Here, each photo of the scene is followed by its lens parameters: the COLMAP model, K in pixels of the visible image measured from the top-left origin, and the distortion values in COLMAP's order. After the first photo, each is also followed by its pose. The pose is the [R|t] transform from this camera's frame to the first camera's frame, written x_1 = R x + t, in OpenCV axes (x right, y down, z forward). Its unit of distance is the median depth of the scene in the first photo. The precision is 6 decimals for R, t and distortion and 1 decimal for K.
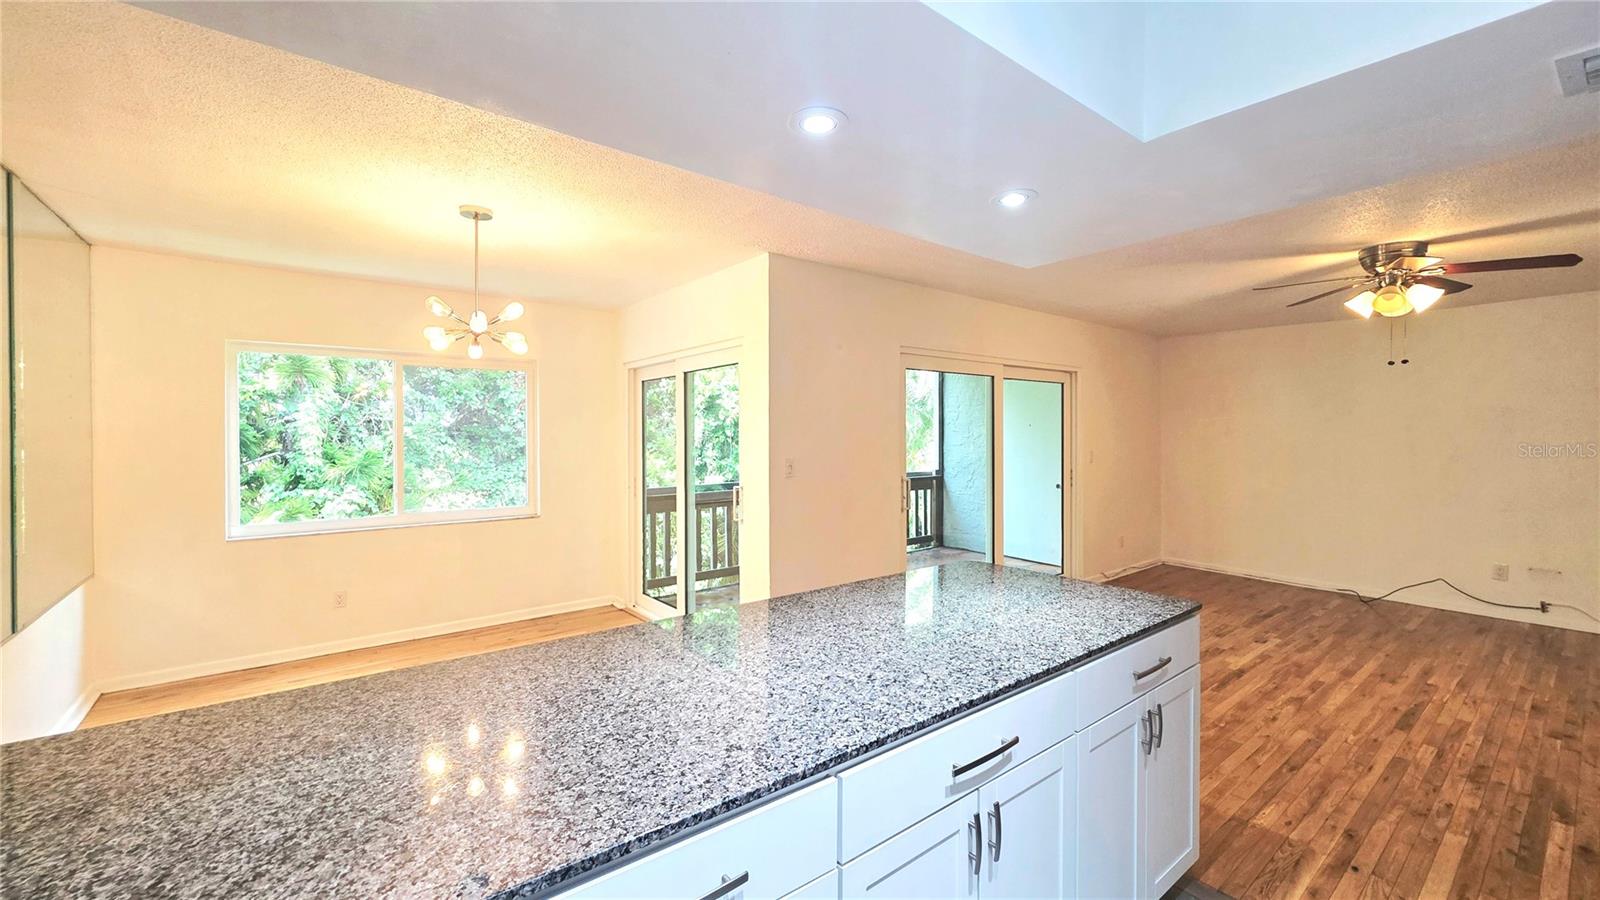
lens RADIAL K [[641.1, 0, 808.0], [0, 641.1, 440.9], [0, 0, 1]] dist [0.006310, -0.001877]
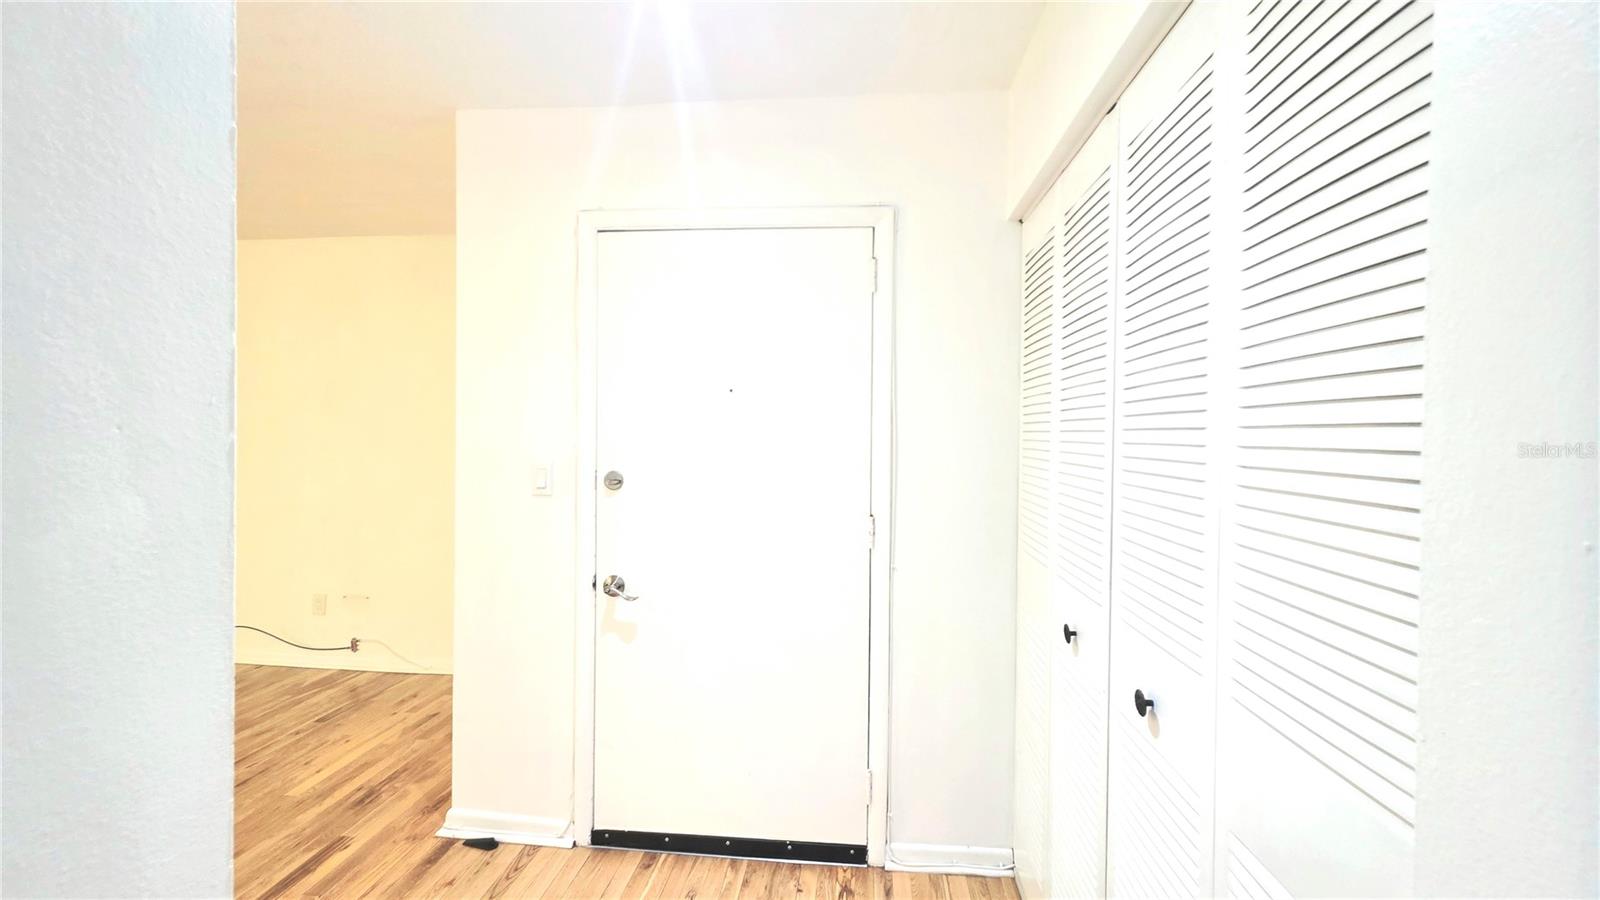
lens RADIAL K [[641.1, 0, 802.7], [0, 641.1, 444.9], [0, 0, 1]] dist [0.006310, -0.001877]
pose [[0.695622, -0.000568, 0.718408, 1.352243], [-0.006232, 0.999957, 0.006824, 0.019388], [-0.718381, -0.009224, 0.695589, 0.133214]]
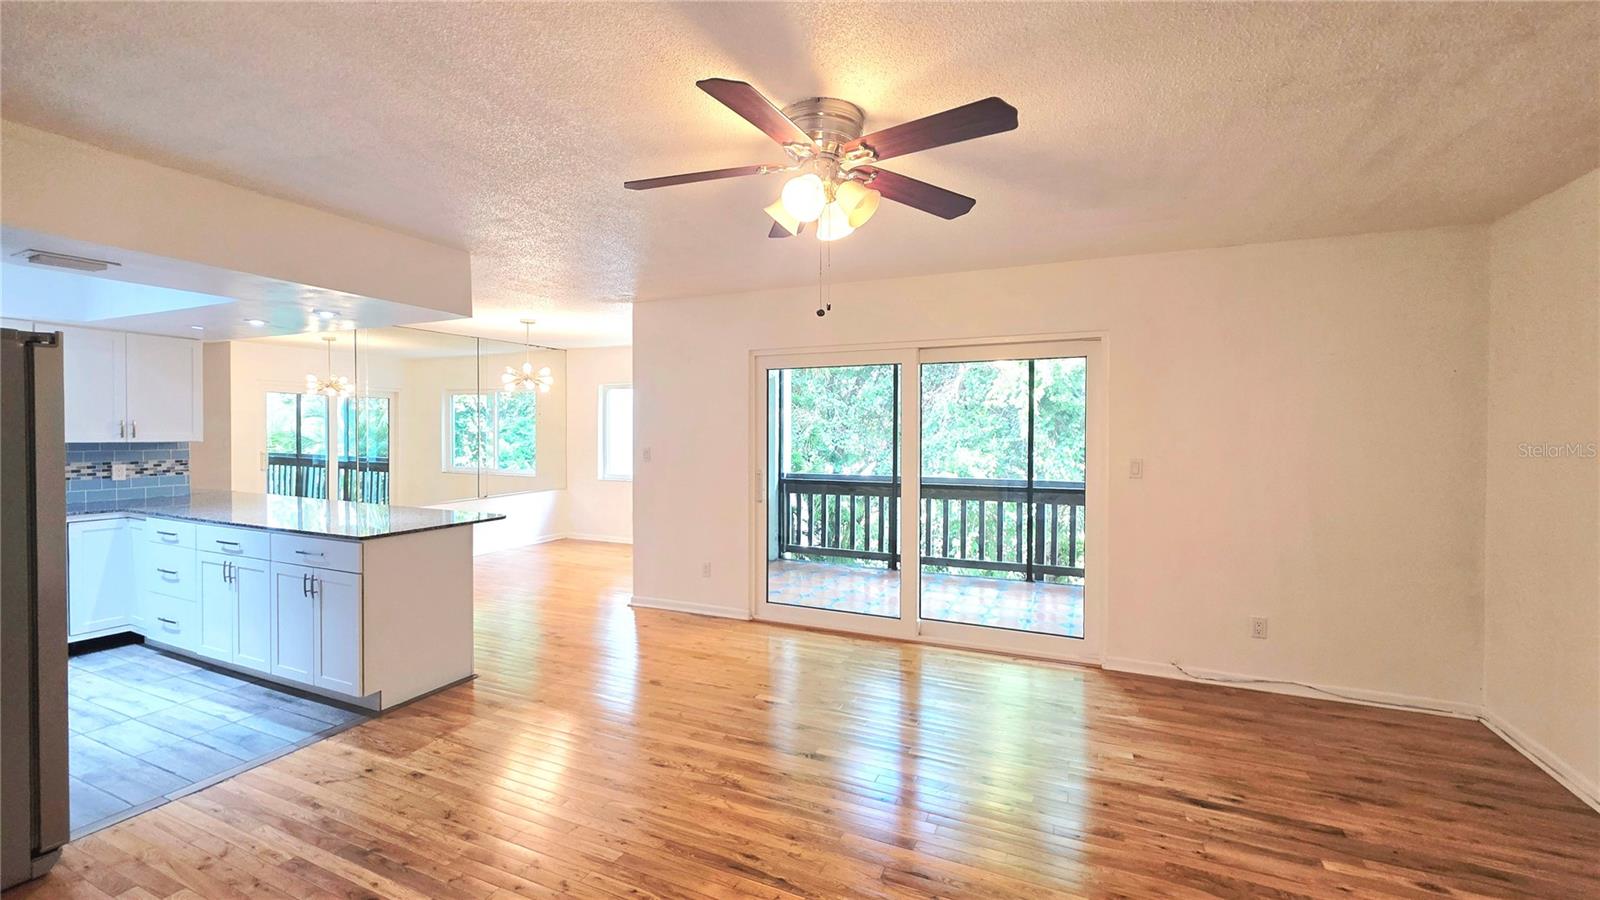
lens RADIAL K [[641.1, 0, 807.7], [0, 641.1, 441.7], [0, 0, 1]] dist [0.006310, -0.001877]
pose [[0.457667, 0.019264, -0.888915, 1.473373], [-0.014525, 0.999794, 0.014188, -0.011451], [0.889005, 0.006418, 0.457853, 0.735303]]
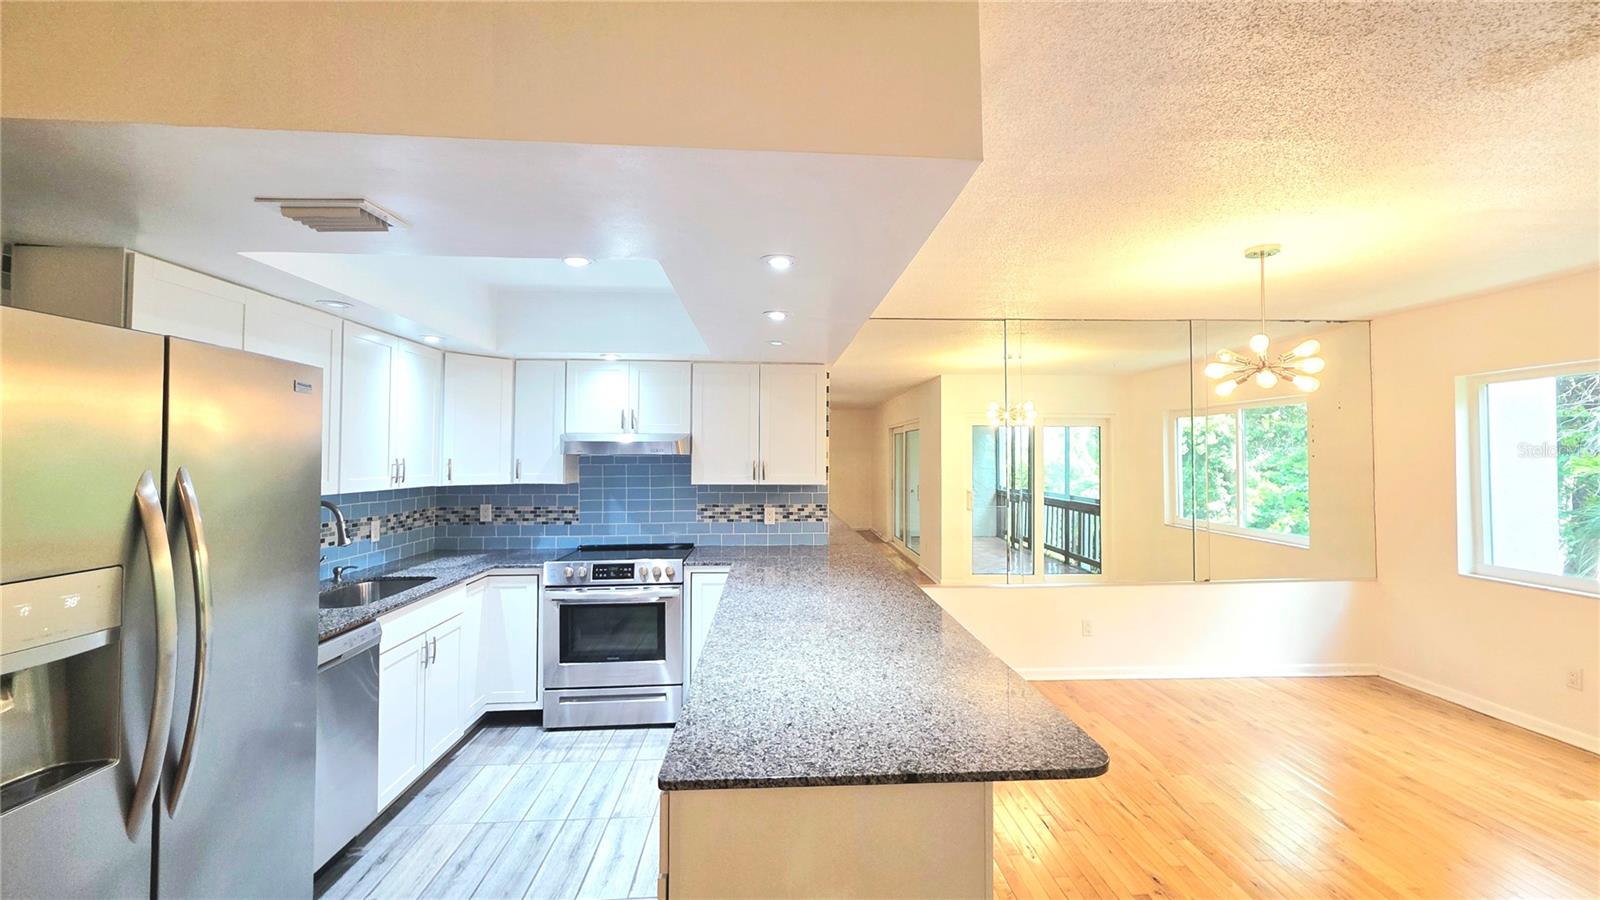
lens RADIAL K [[641.1, 0, 809.0], [0, 641.1, 438.6], [0, 0, 1]] dist [0.006310, -0.001877]
pose [[-0.577581, -0.025923, -0.815922, 0.601422], [-0.009727, 0.999643, -0.024875, -0.027378], [0.816276, -0.006431, -0.577627, 0.856448]]
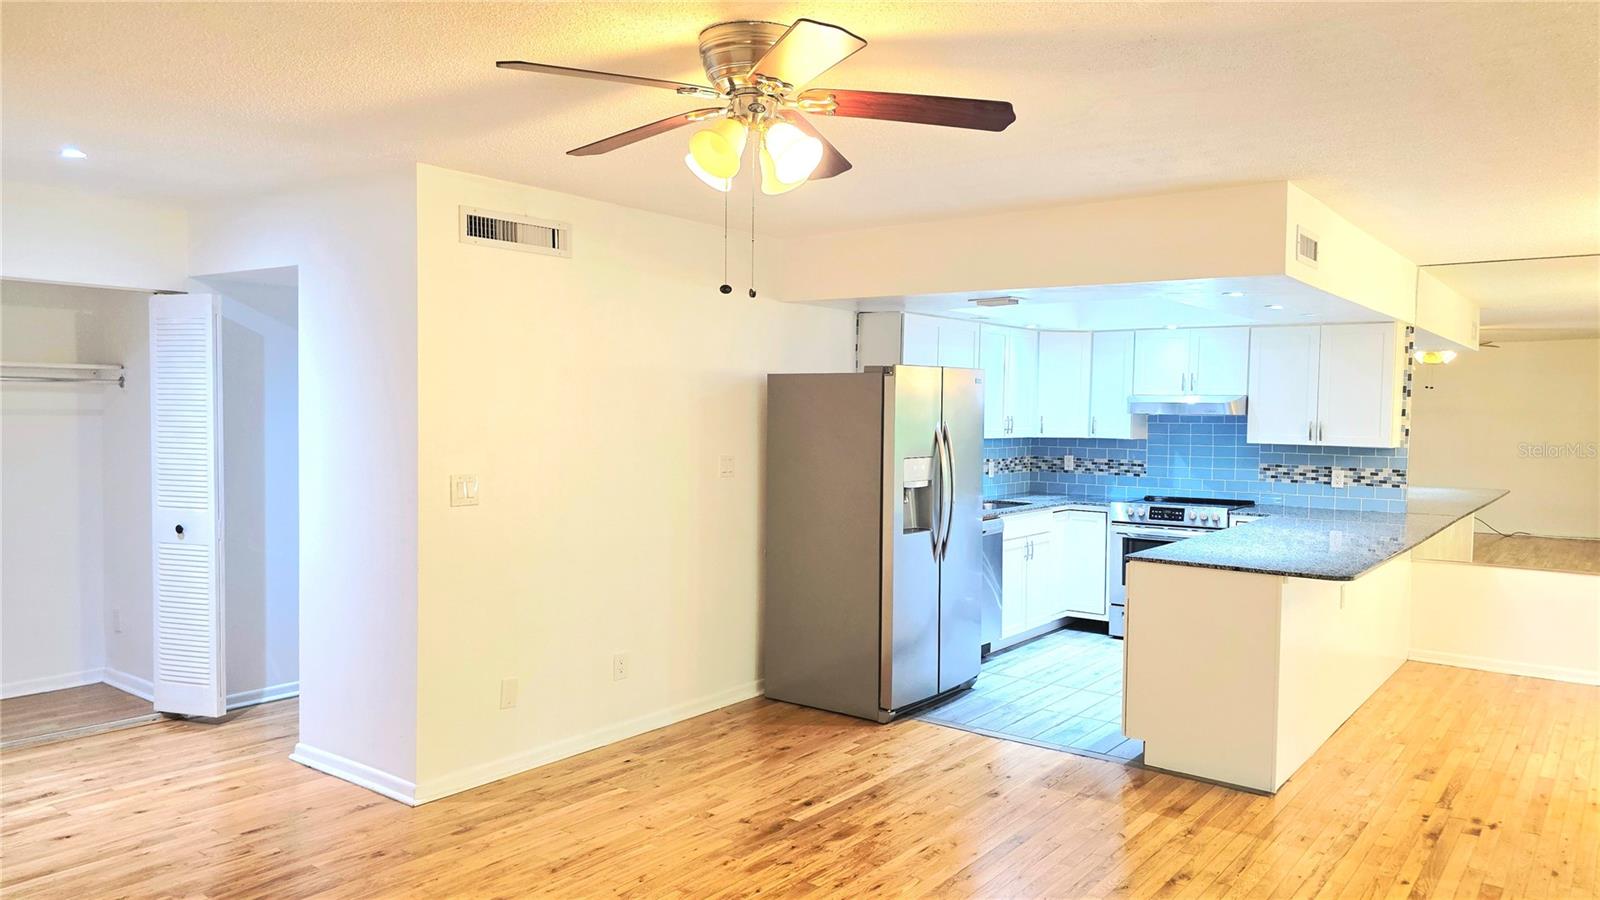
lens RADIAL K [[1079.7, 0, 807.7], [0, 1079.7, 462.7], [0, 0, 1]] dist [0.065546, -0.062679]
pose [[-0.971545, -0.000448, -0.236853, 1.081027], [-0.015422, 0.997996, 0.061371, -0.048517], [0.236351, 0.063278, -0.969605, 1.827381]]
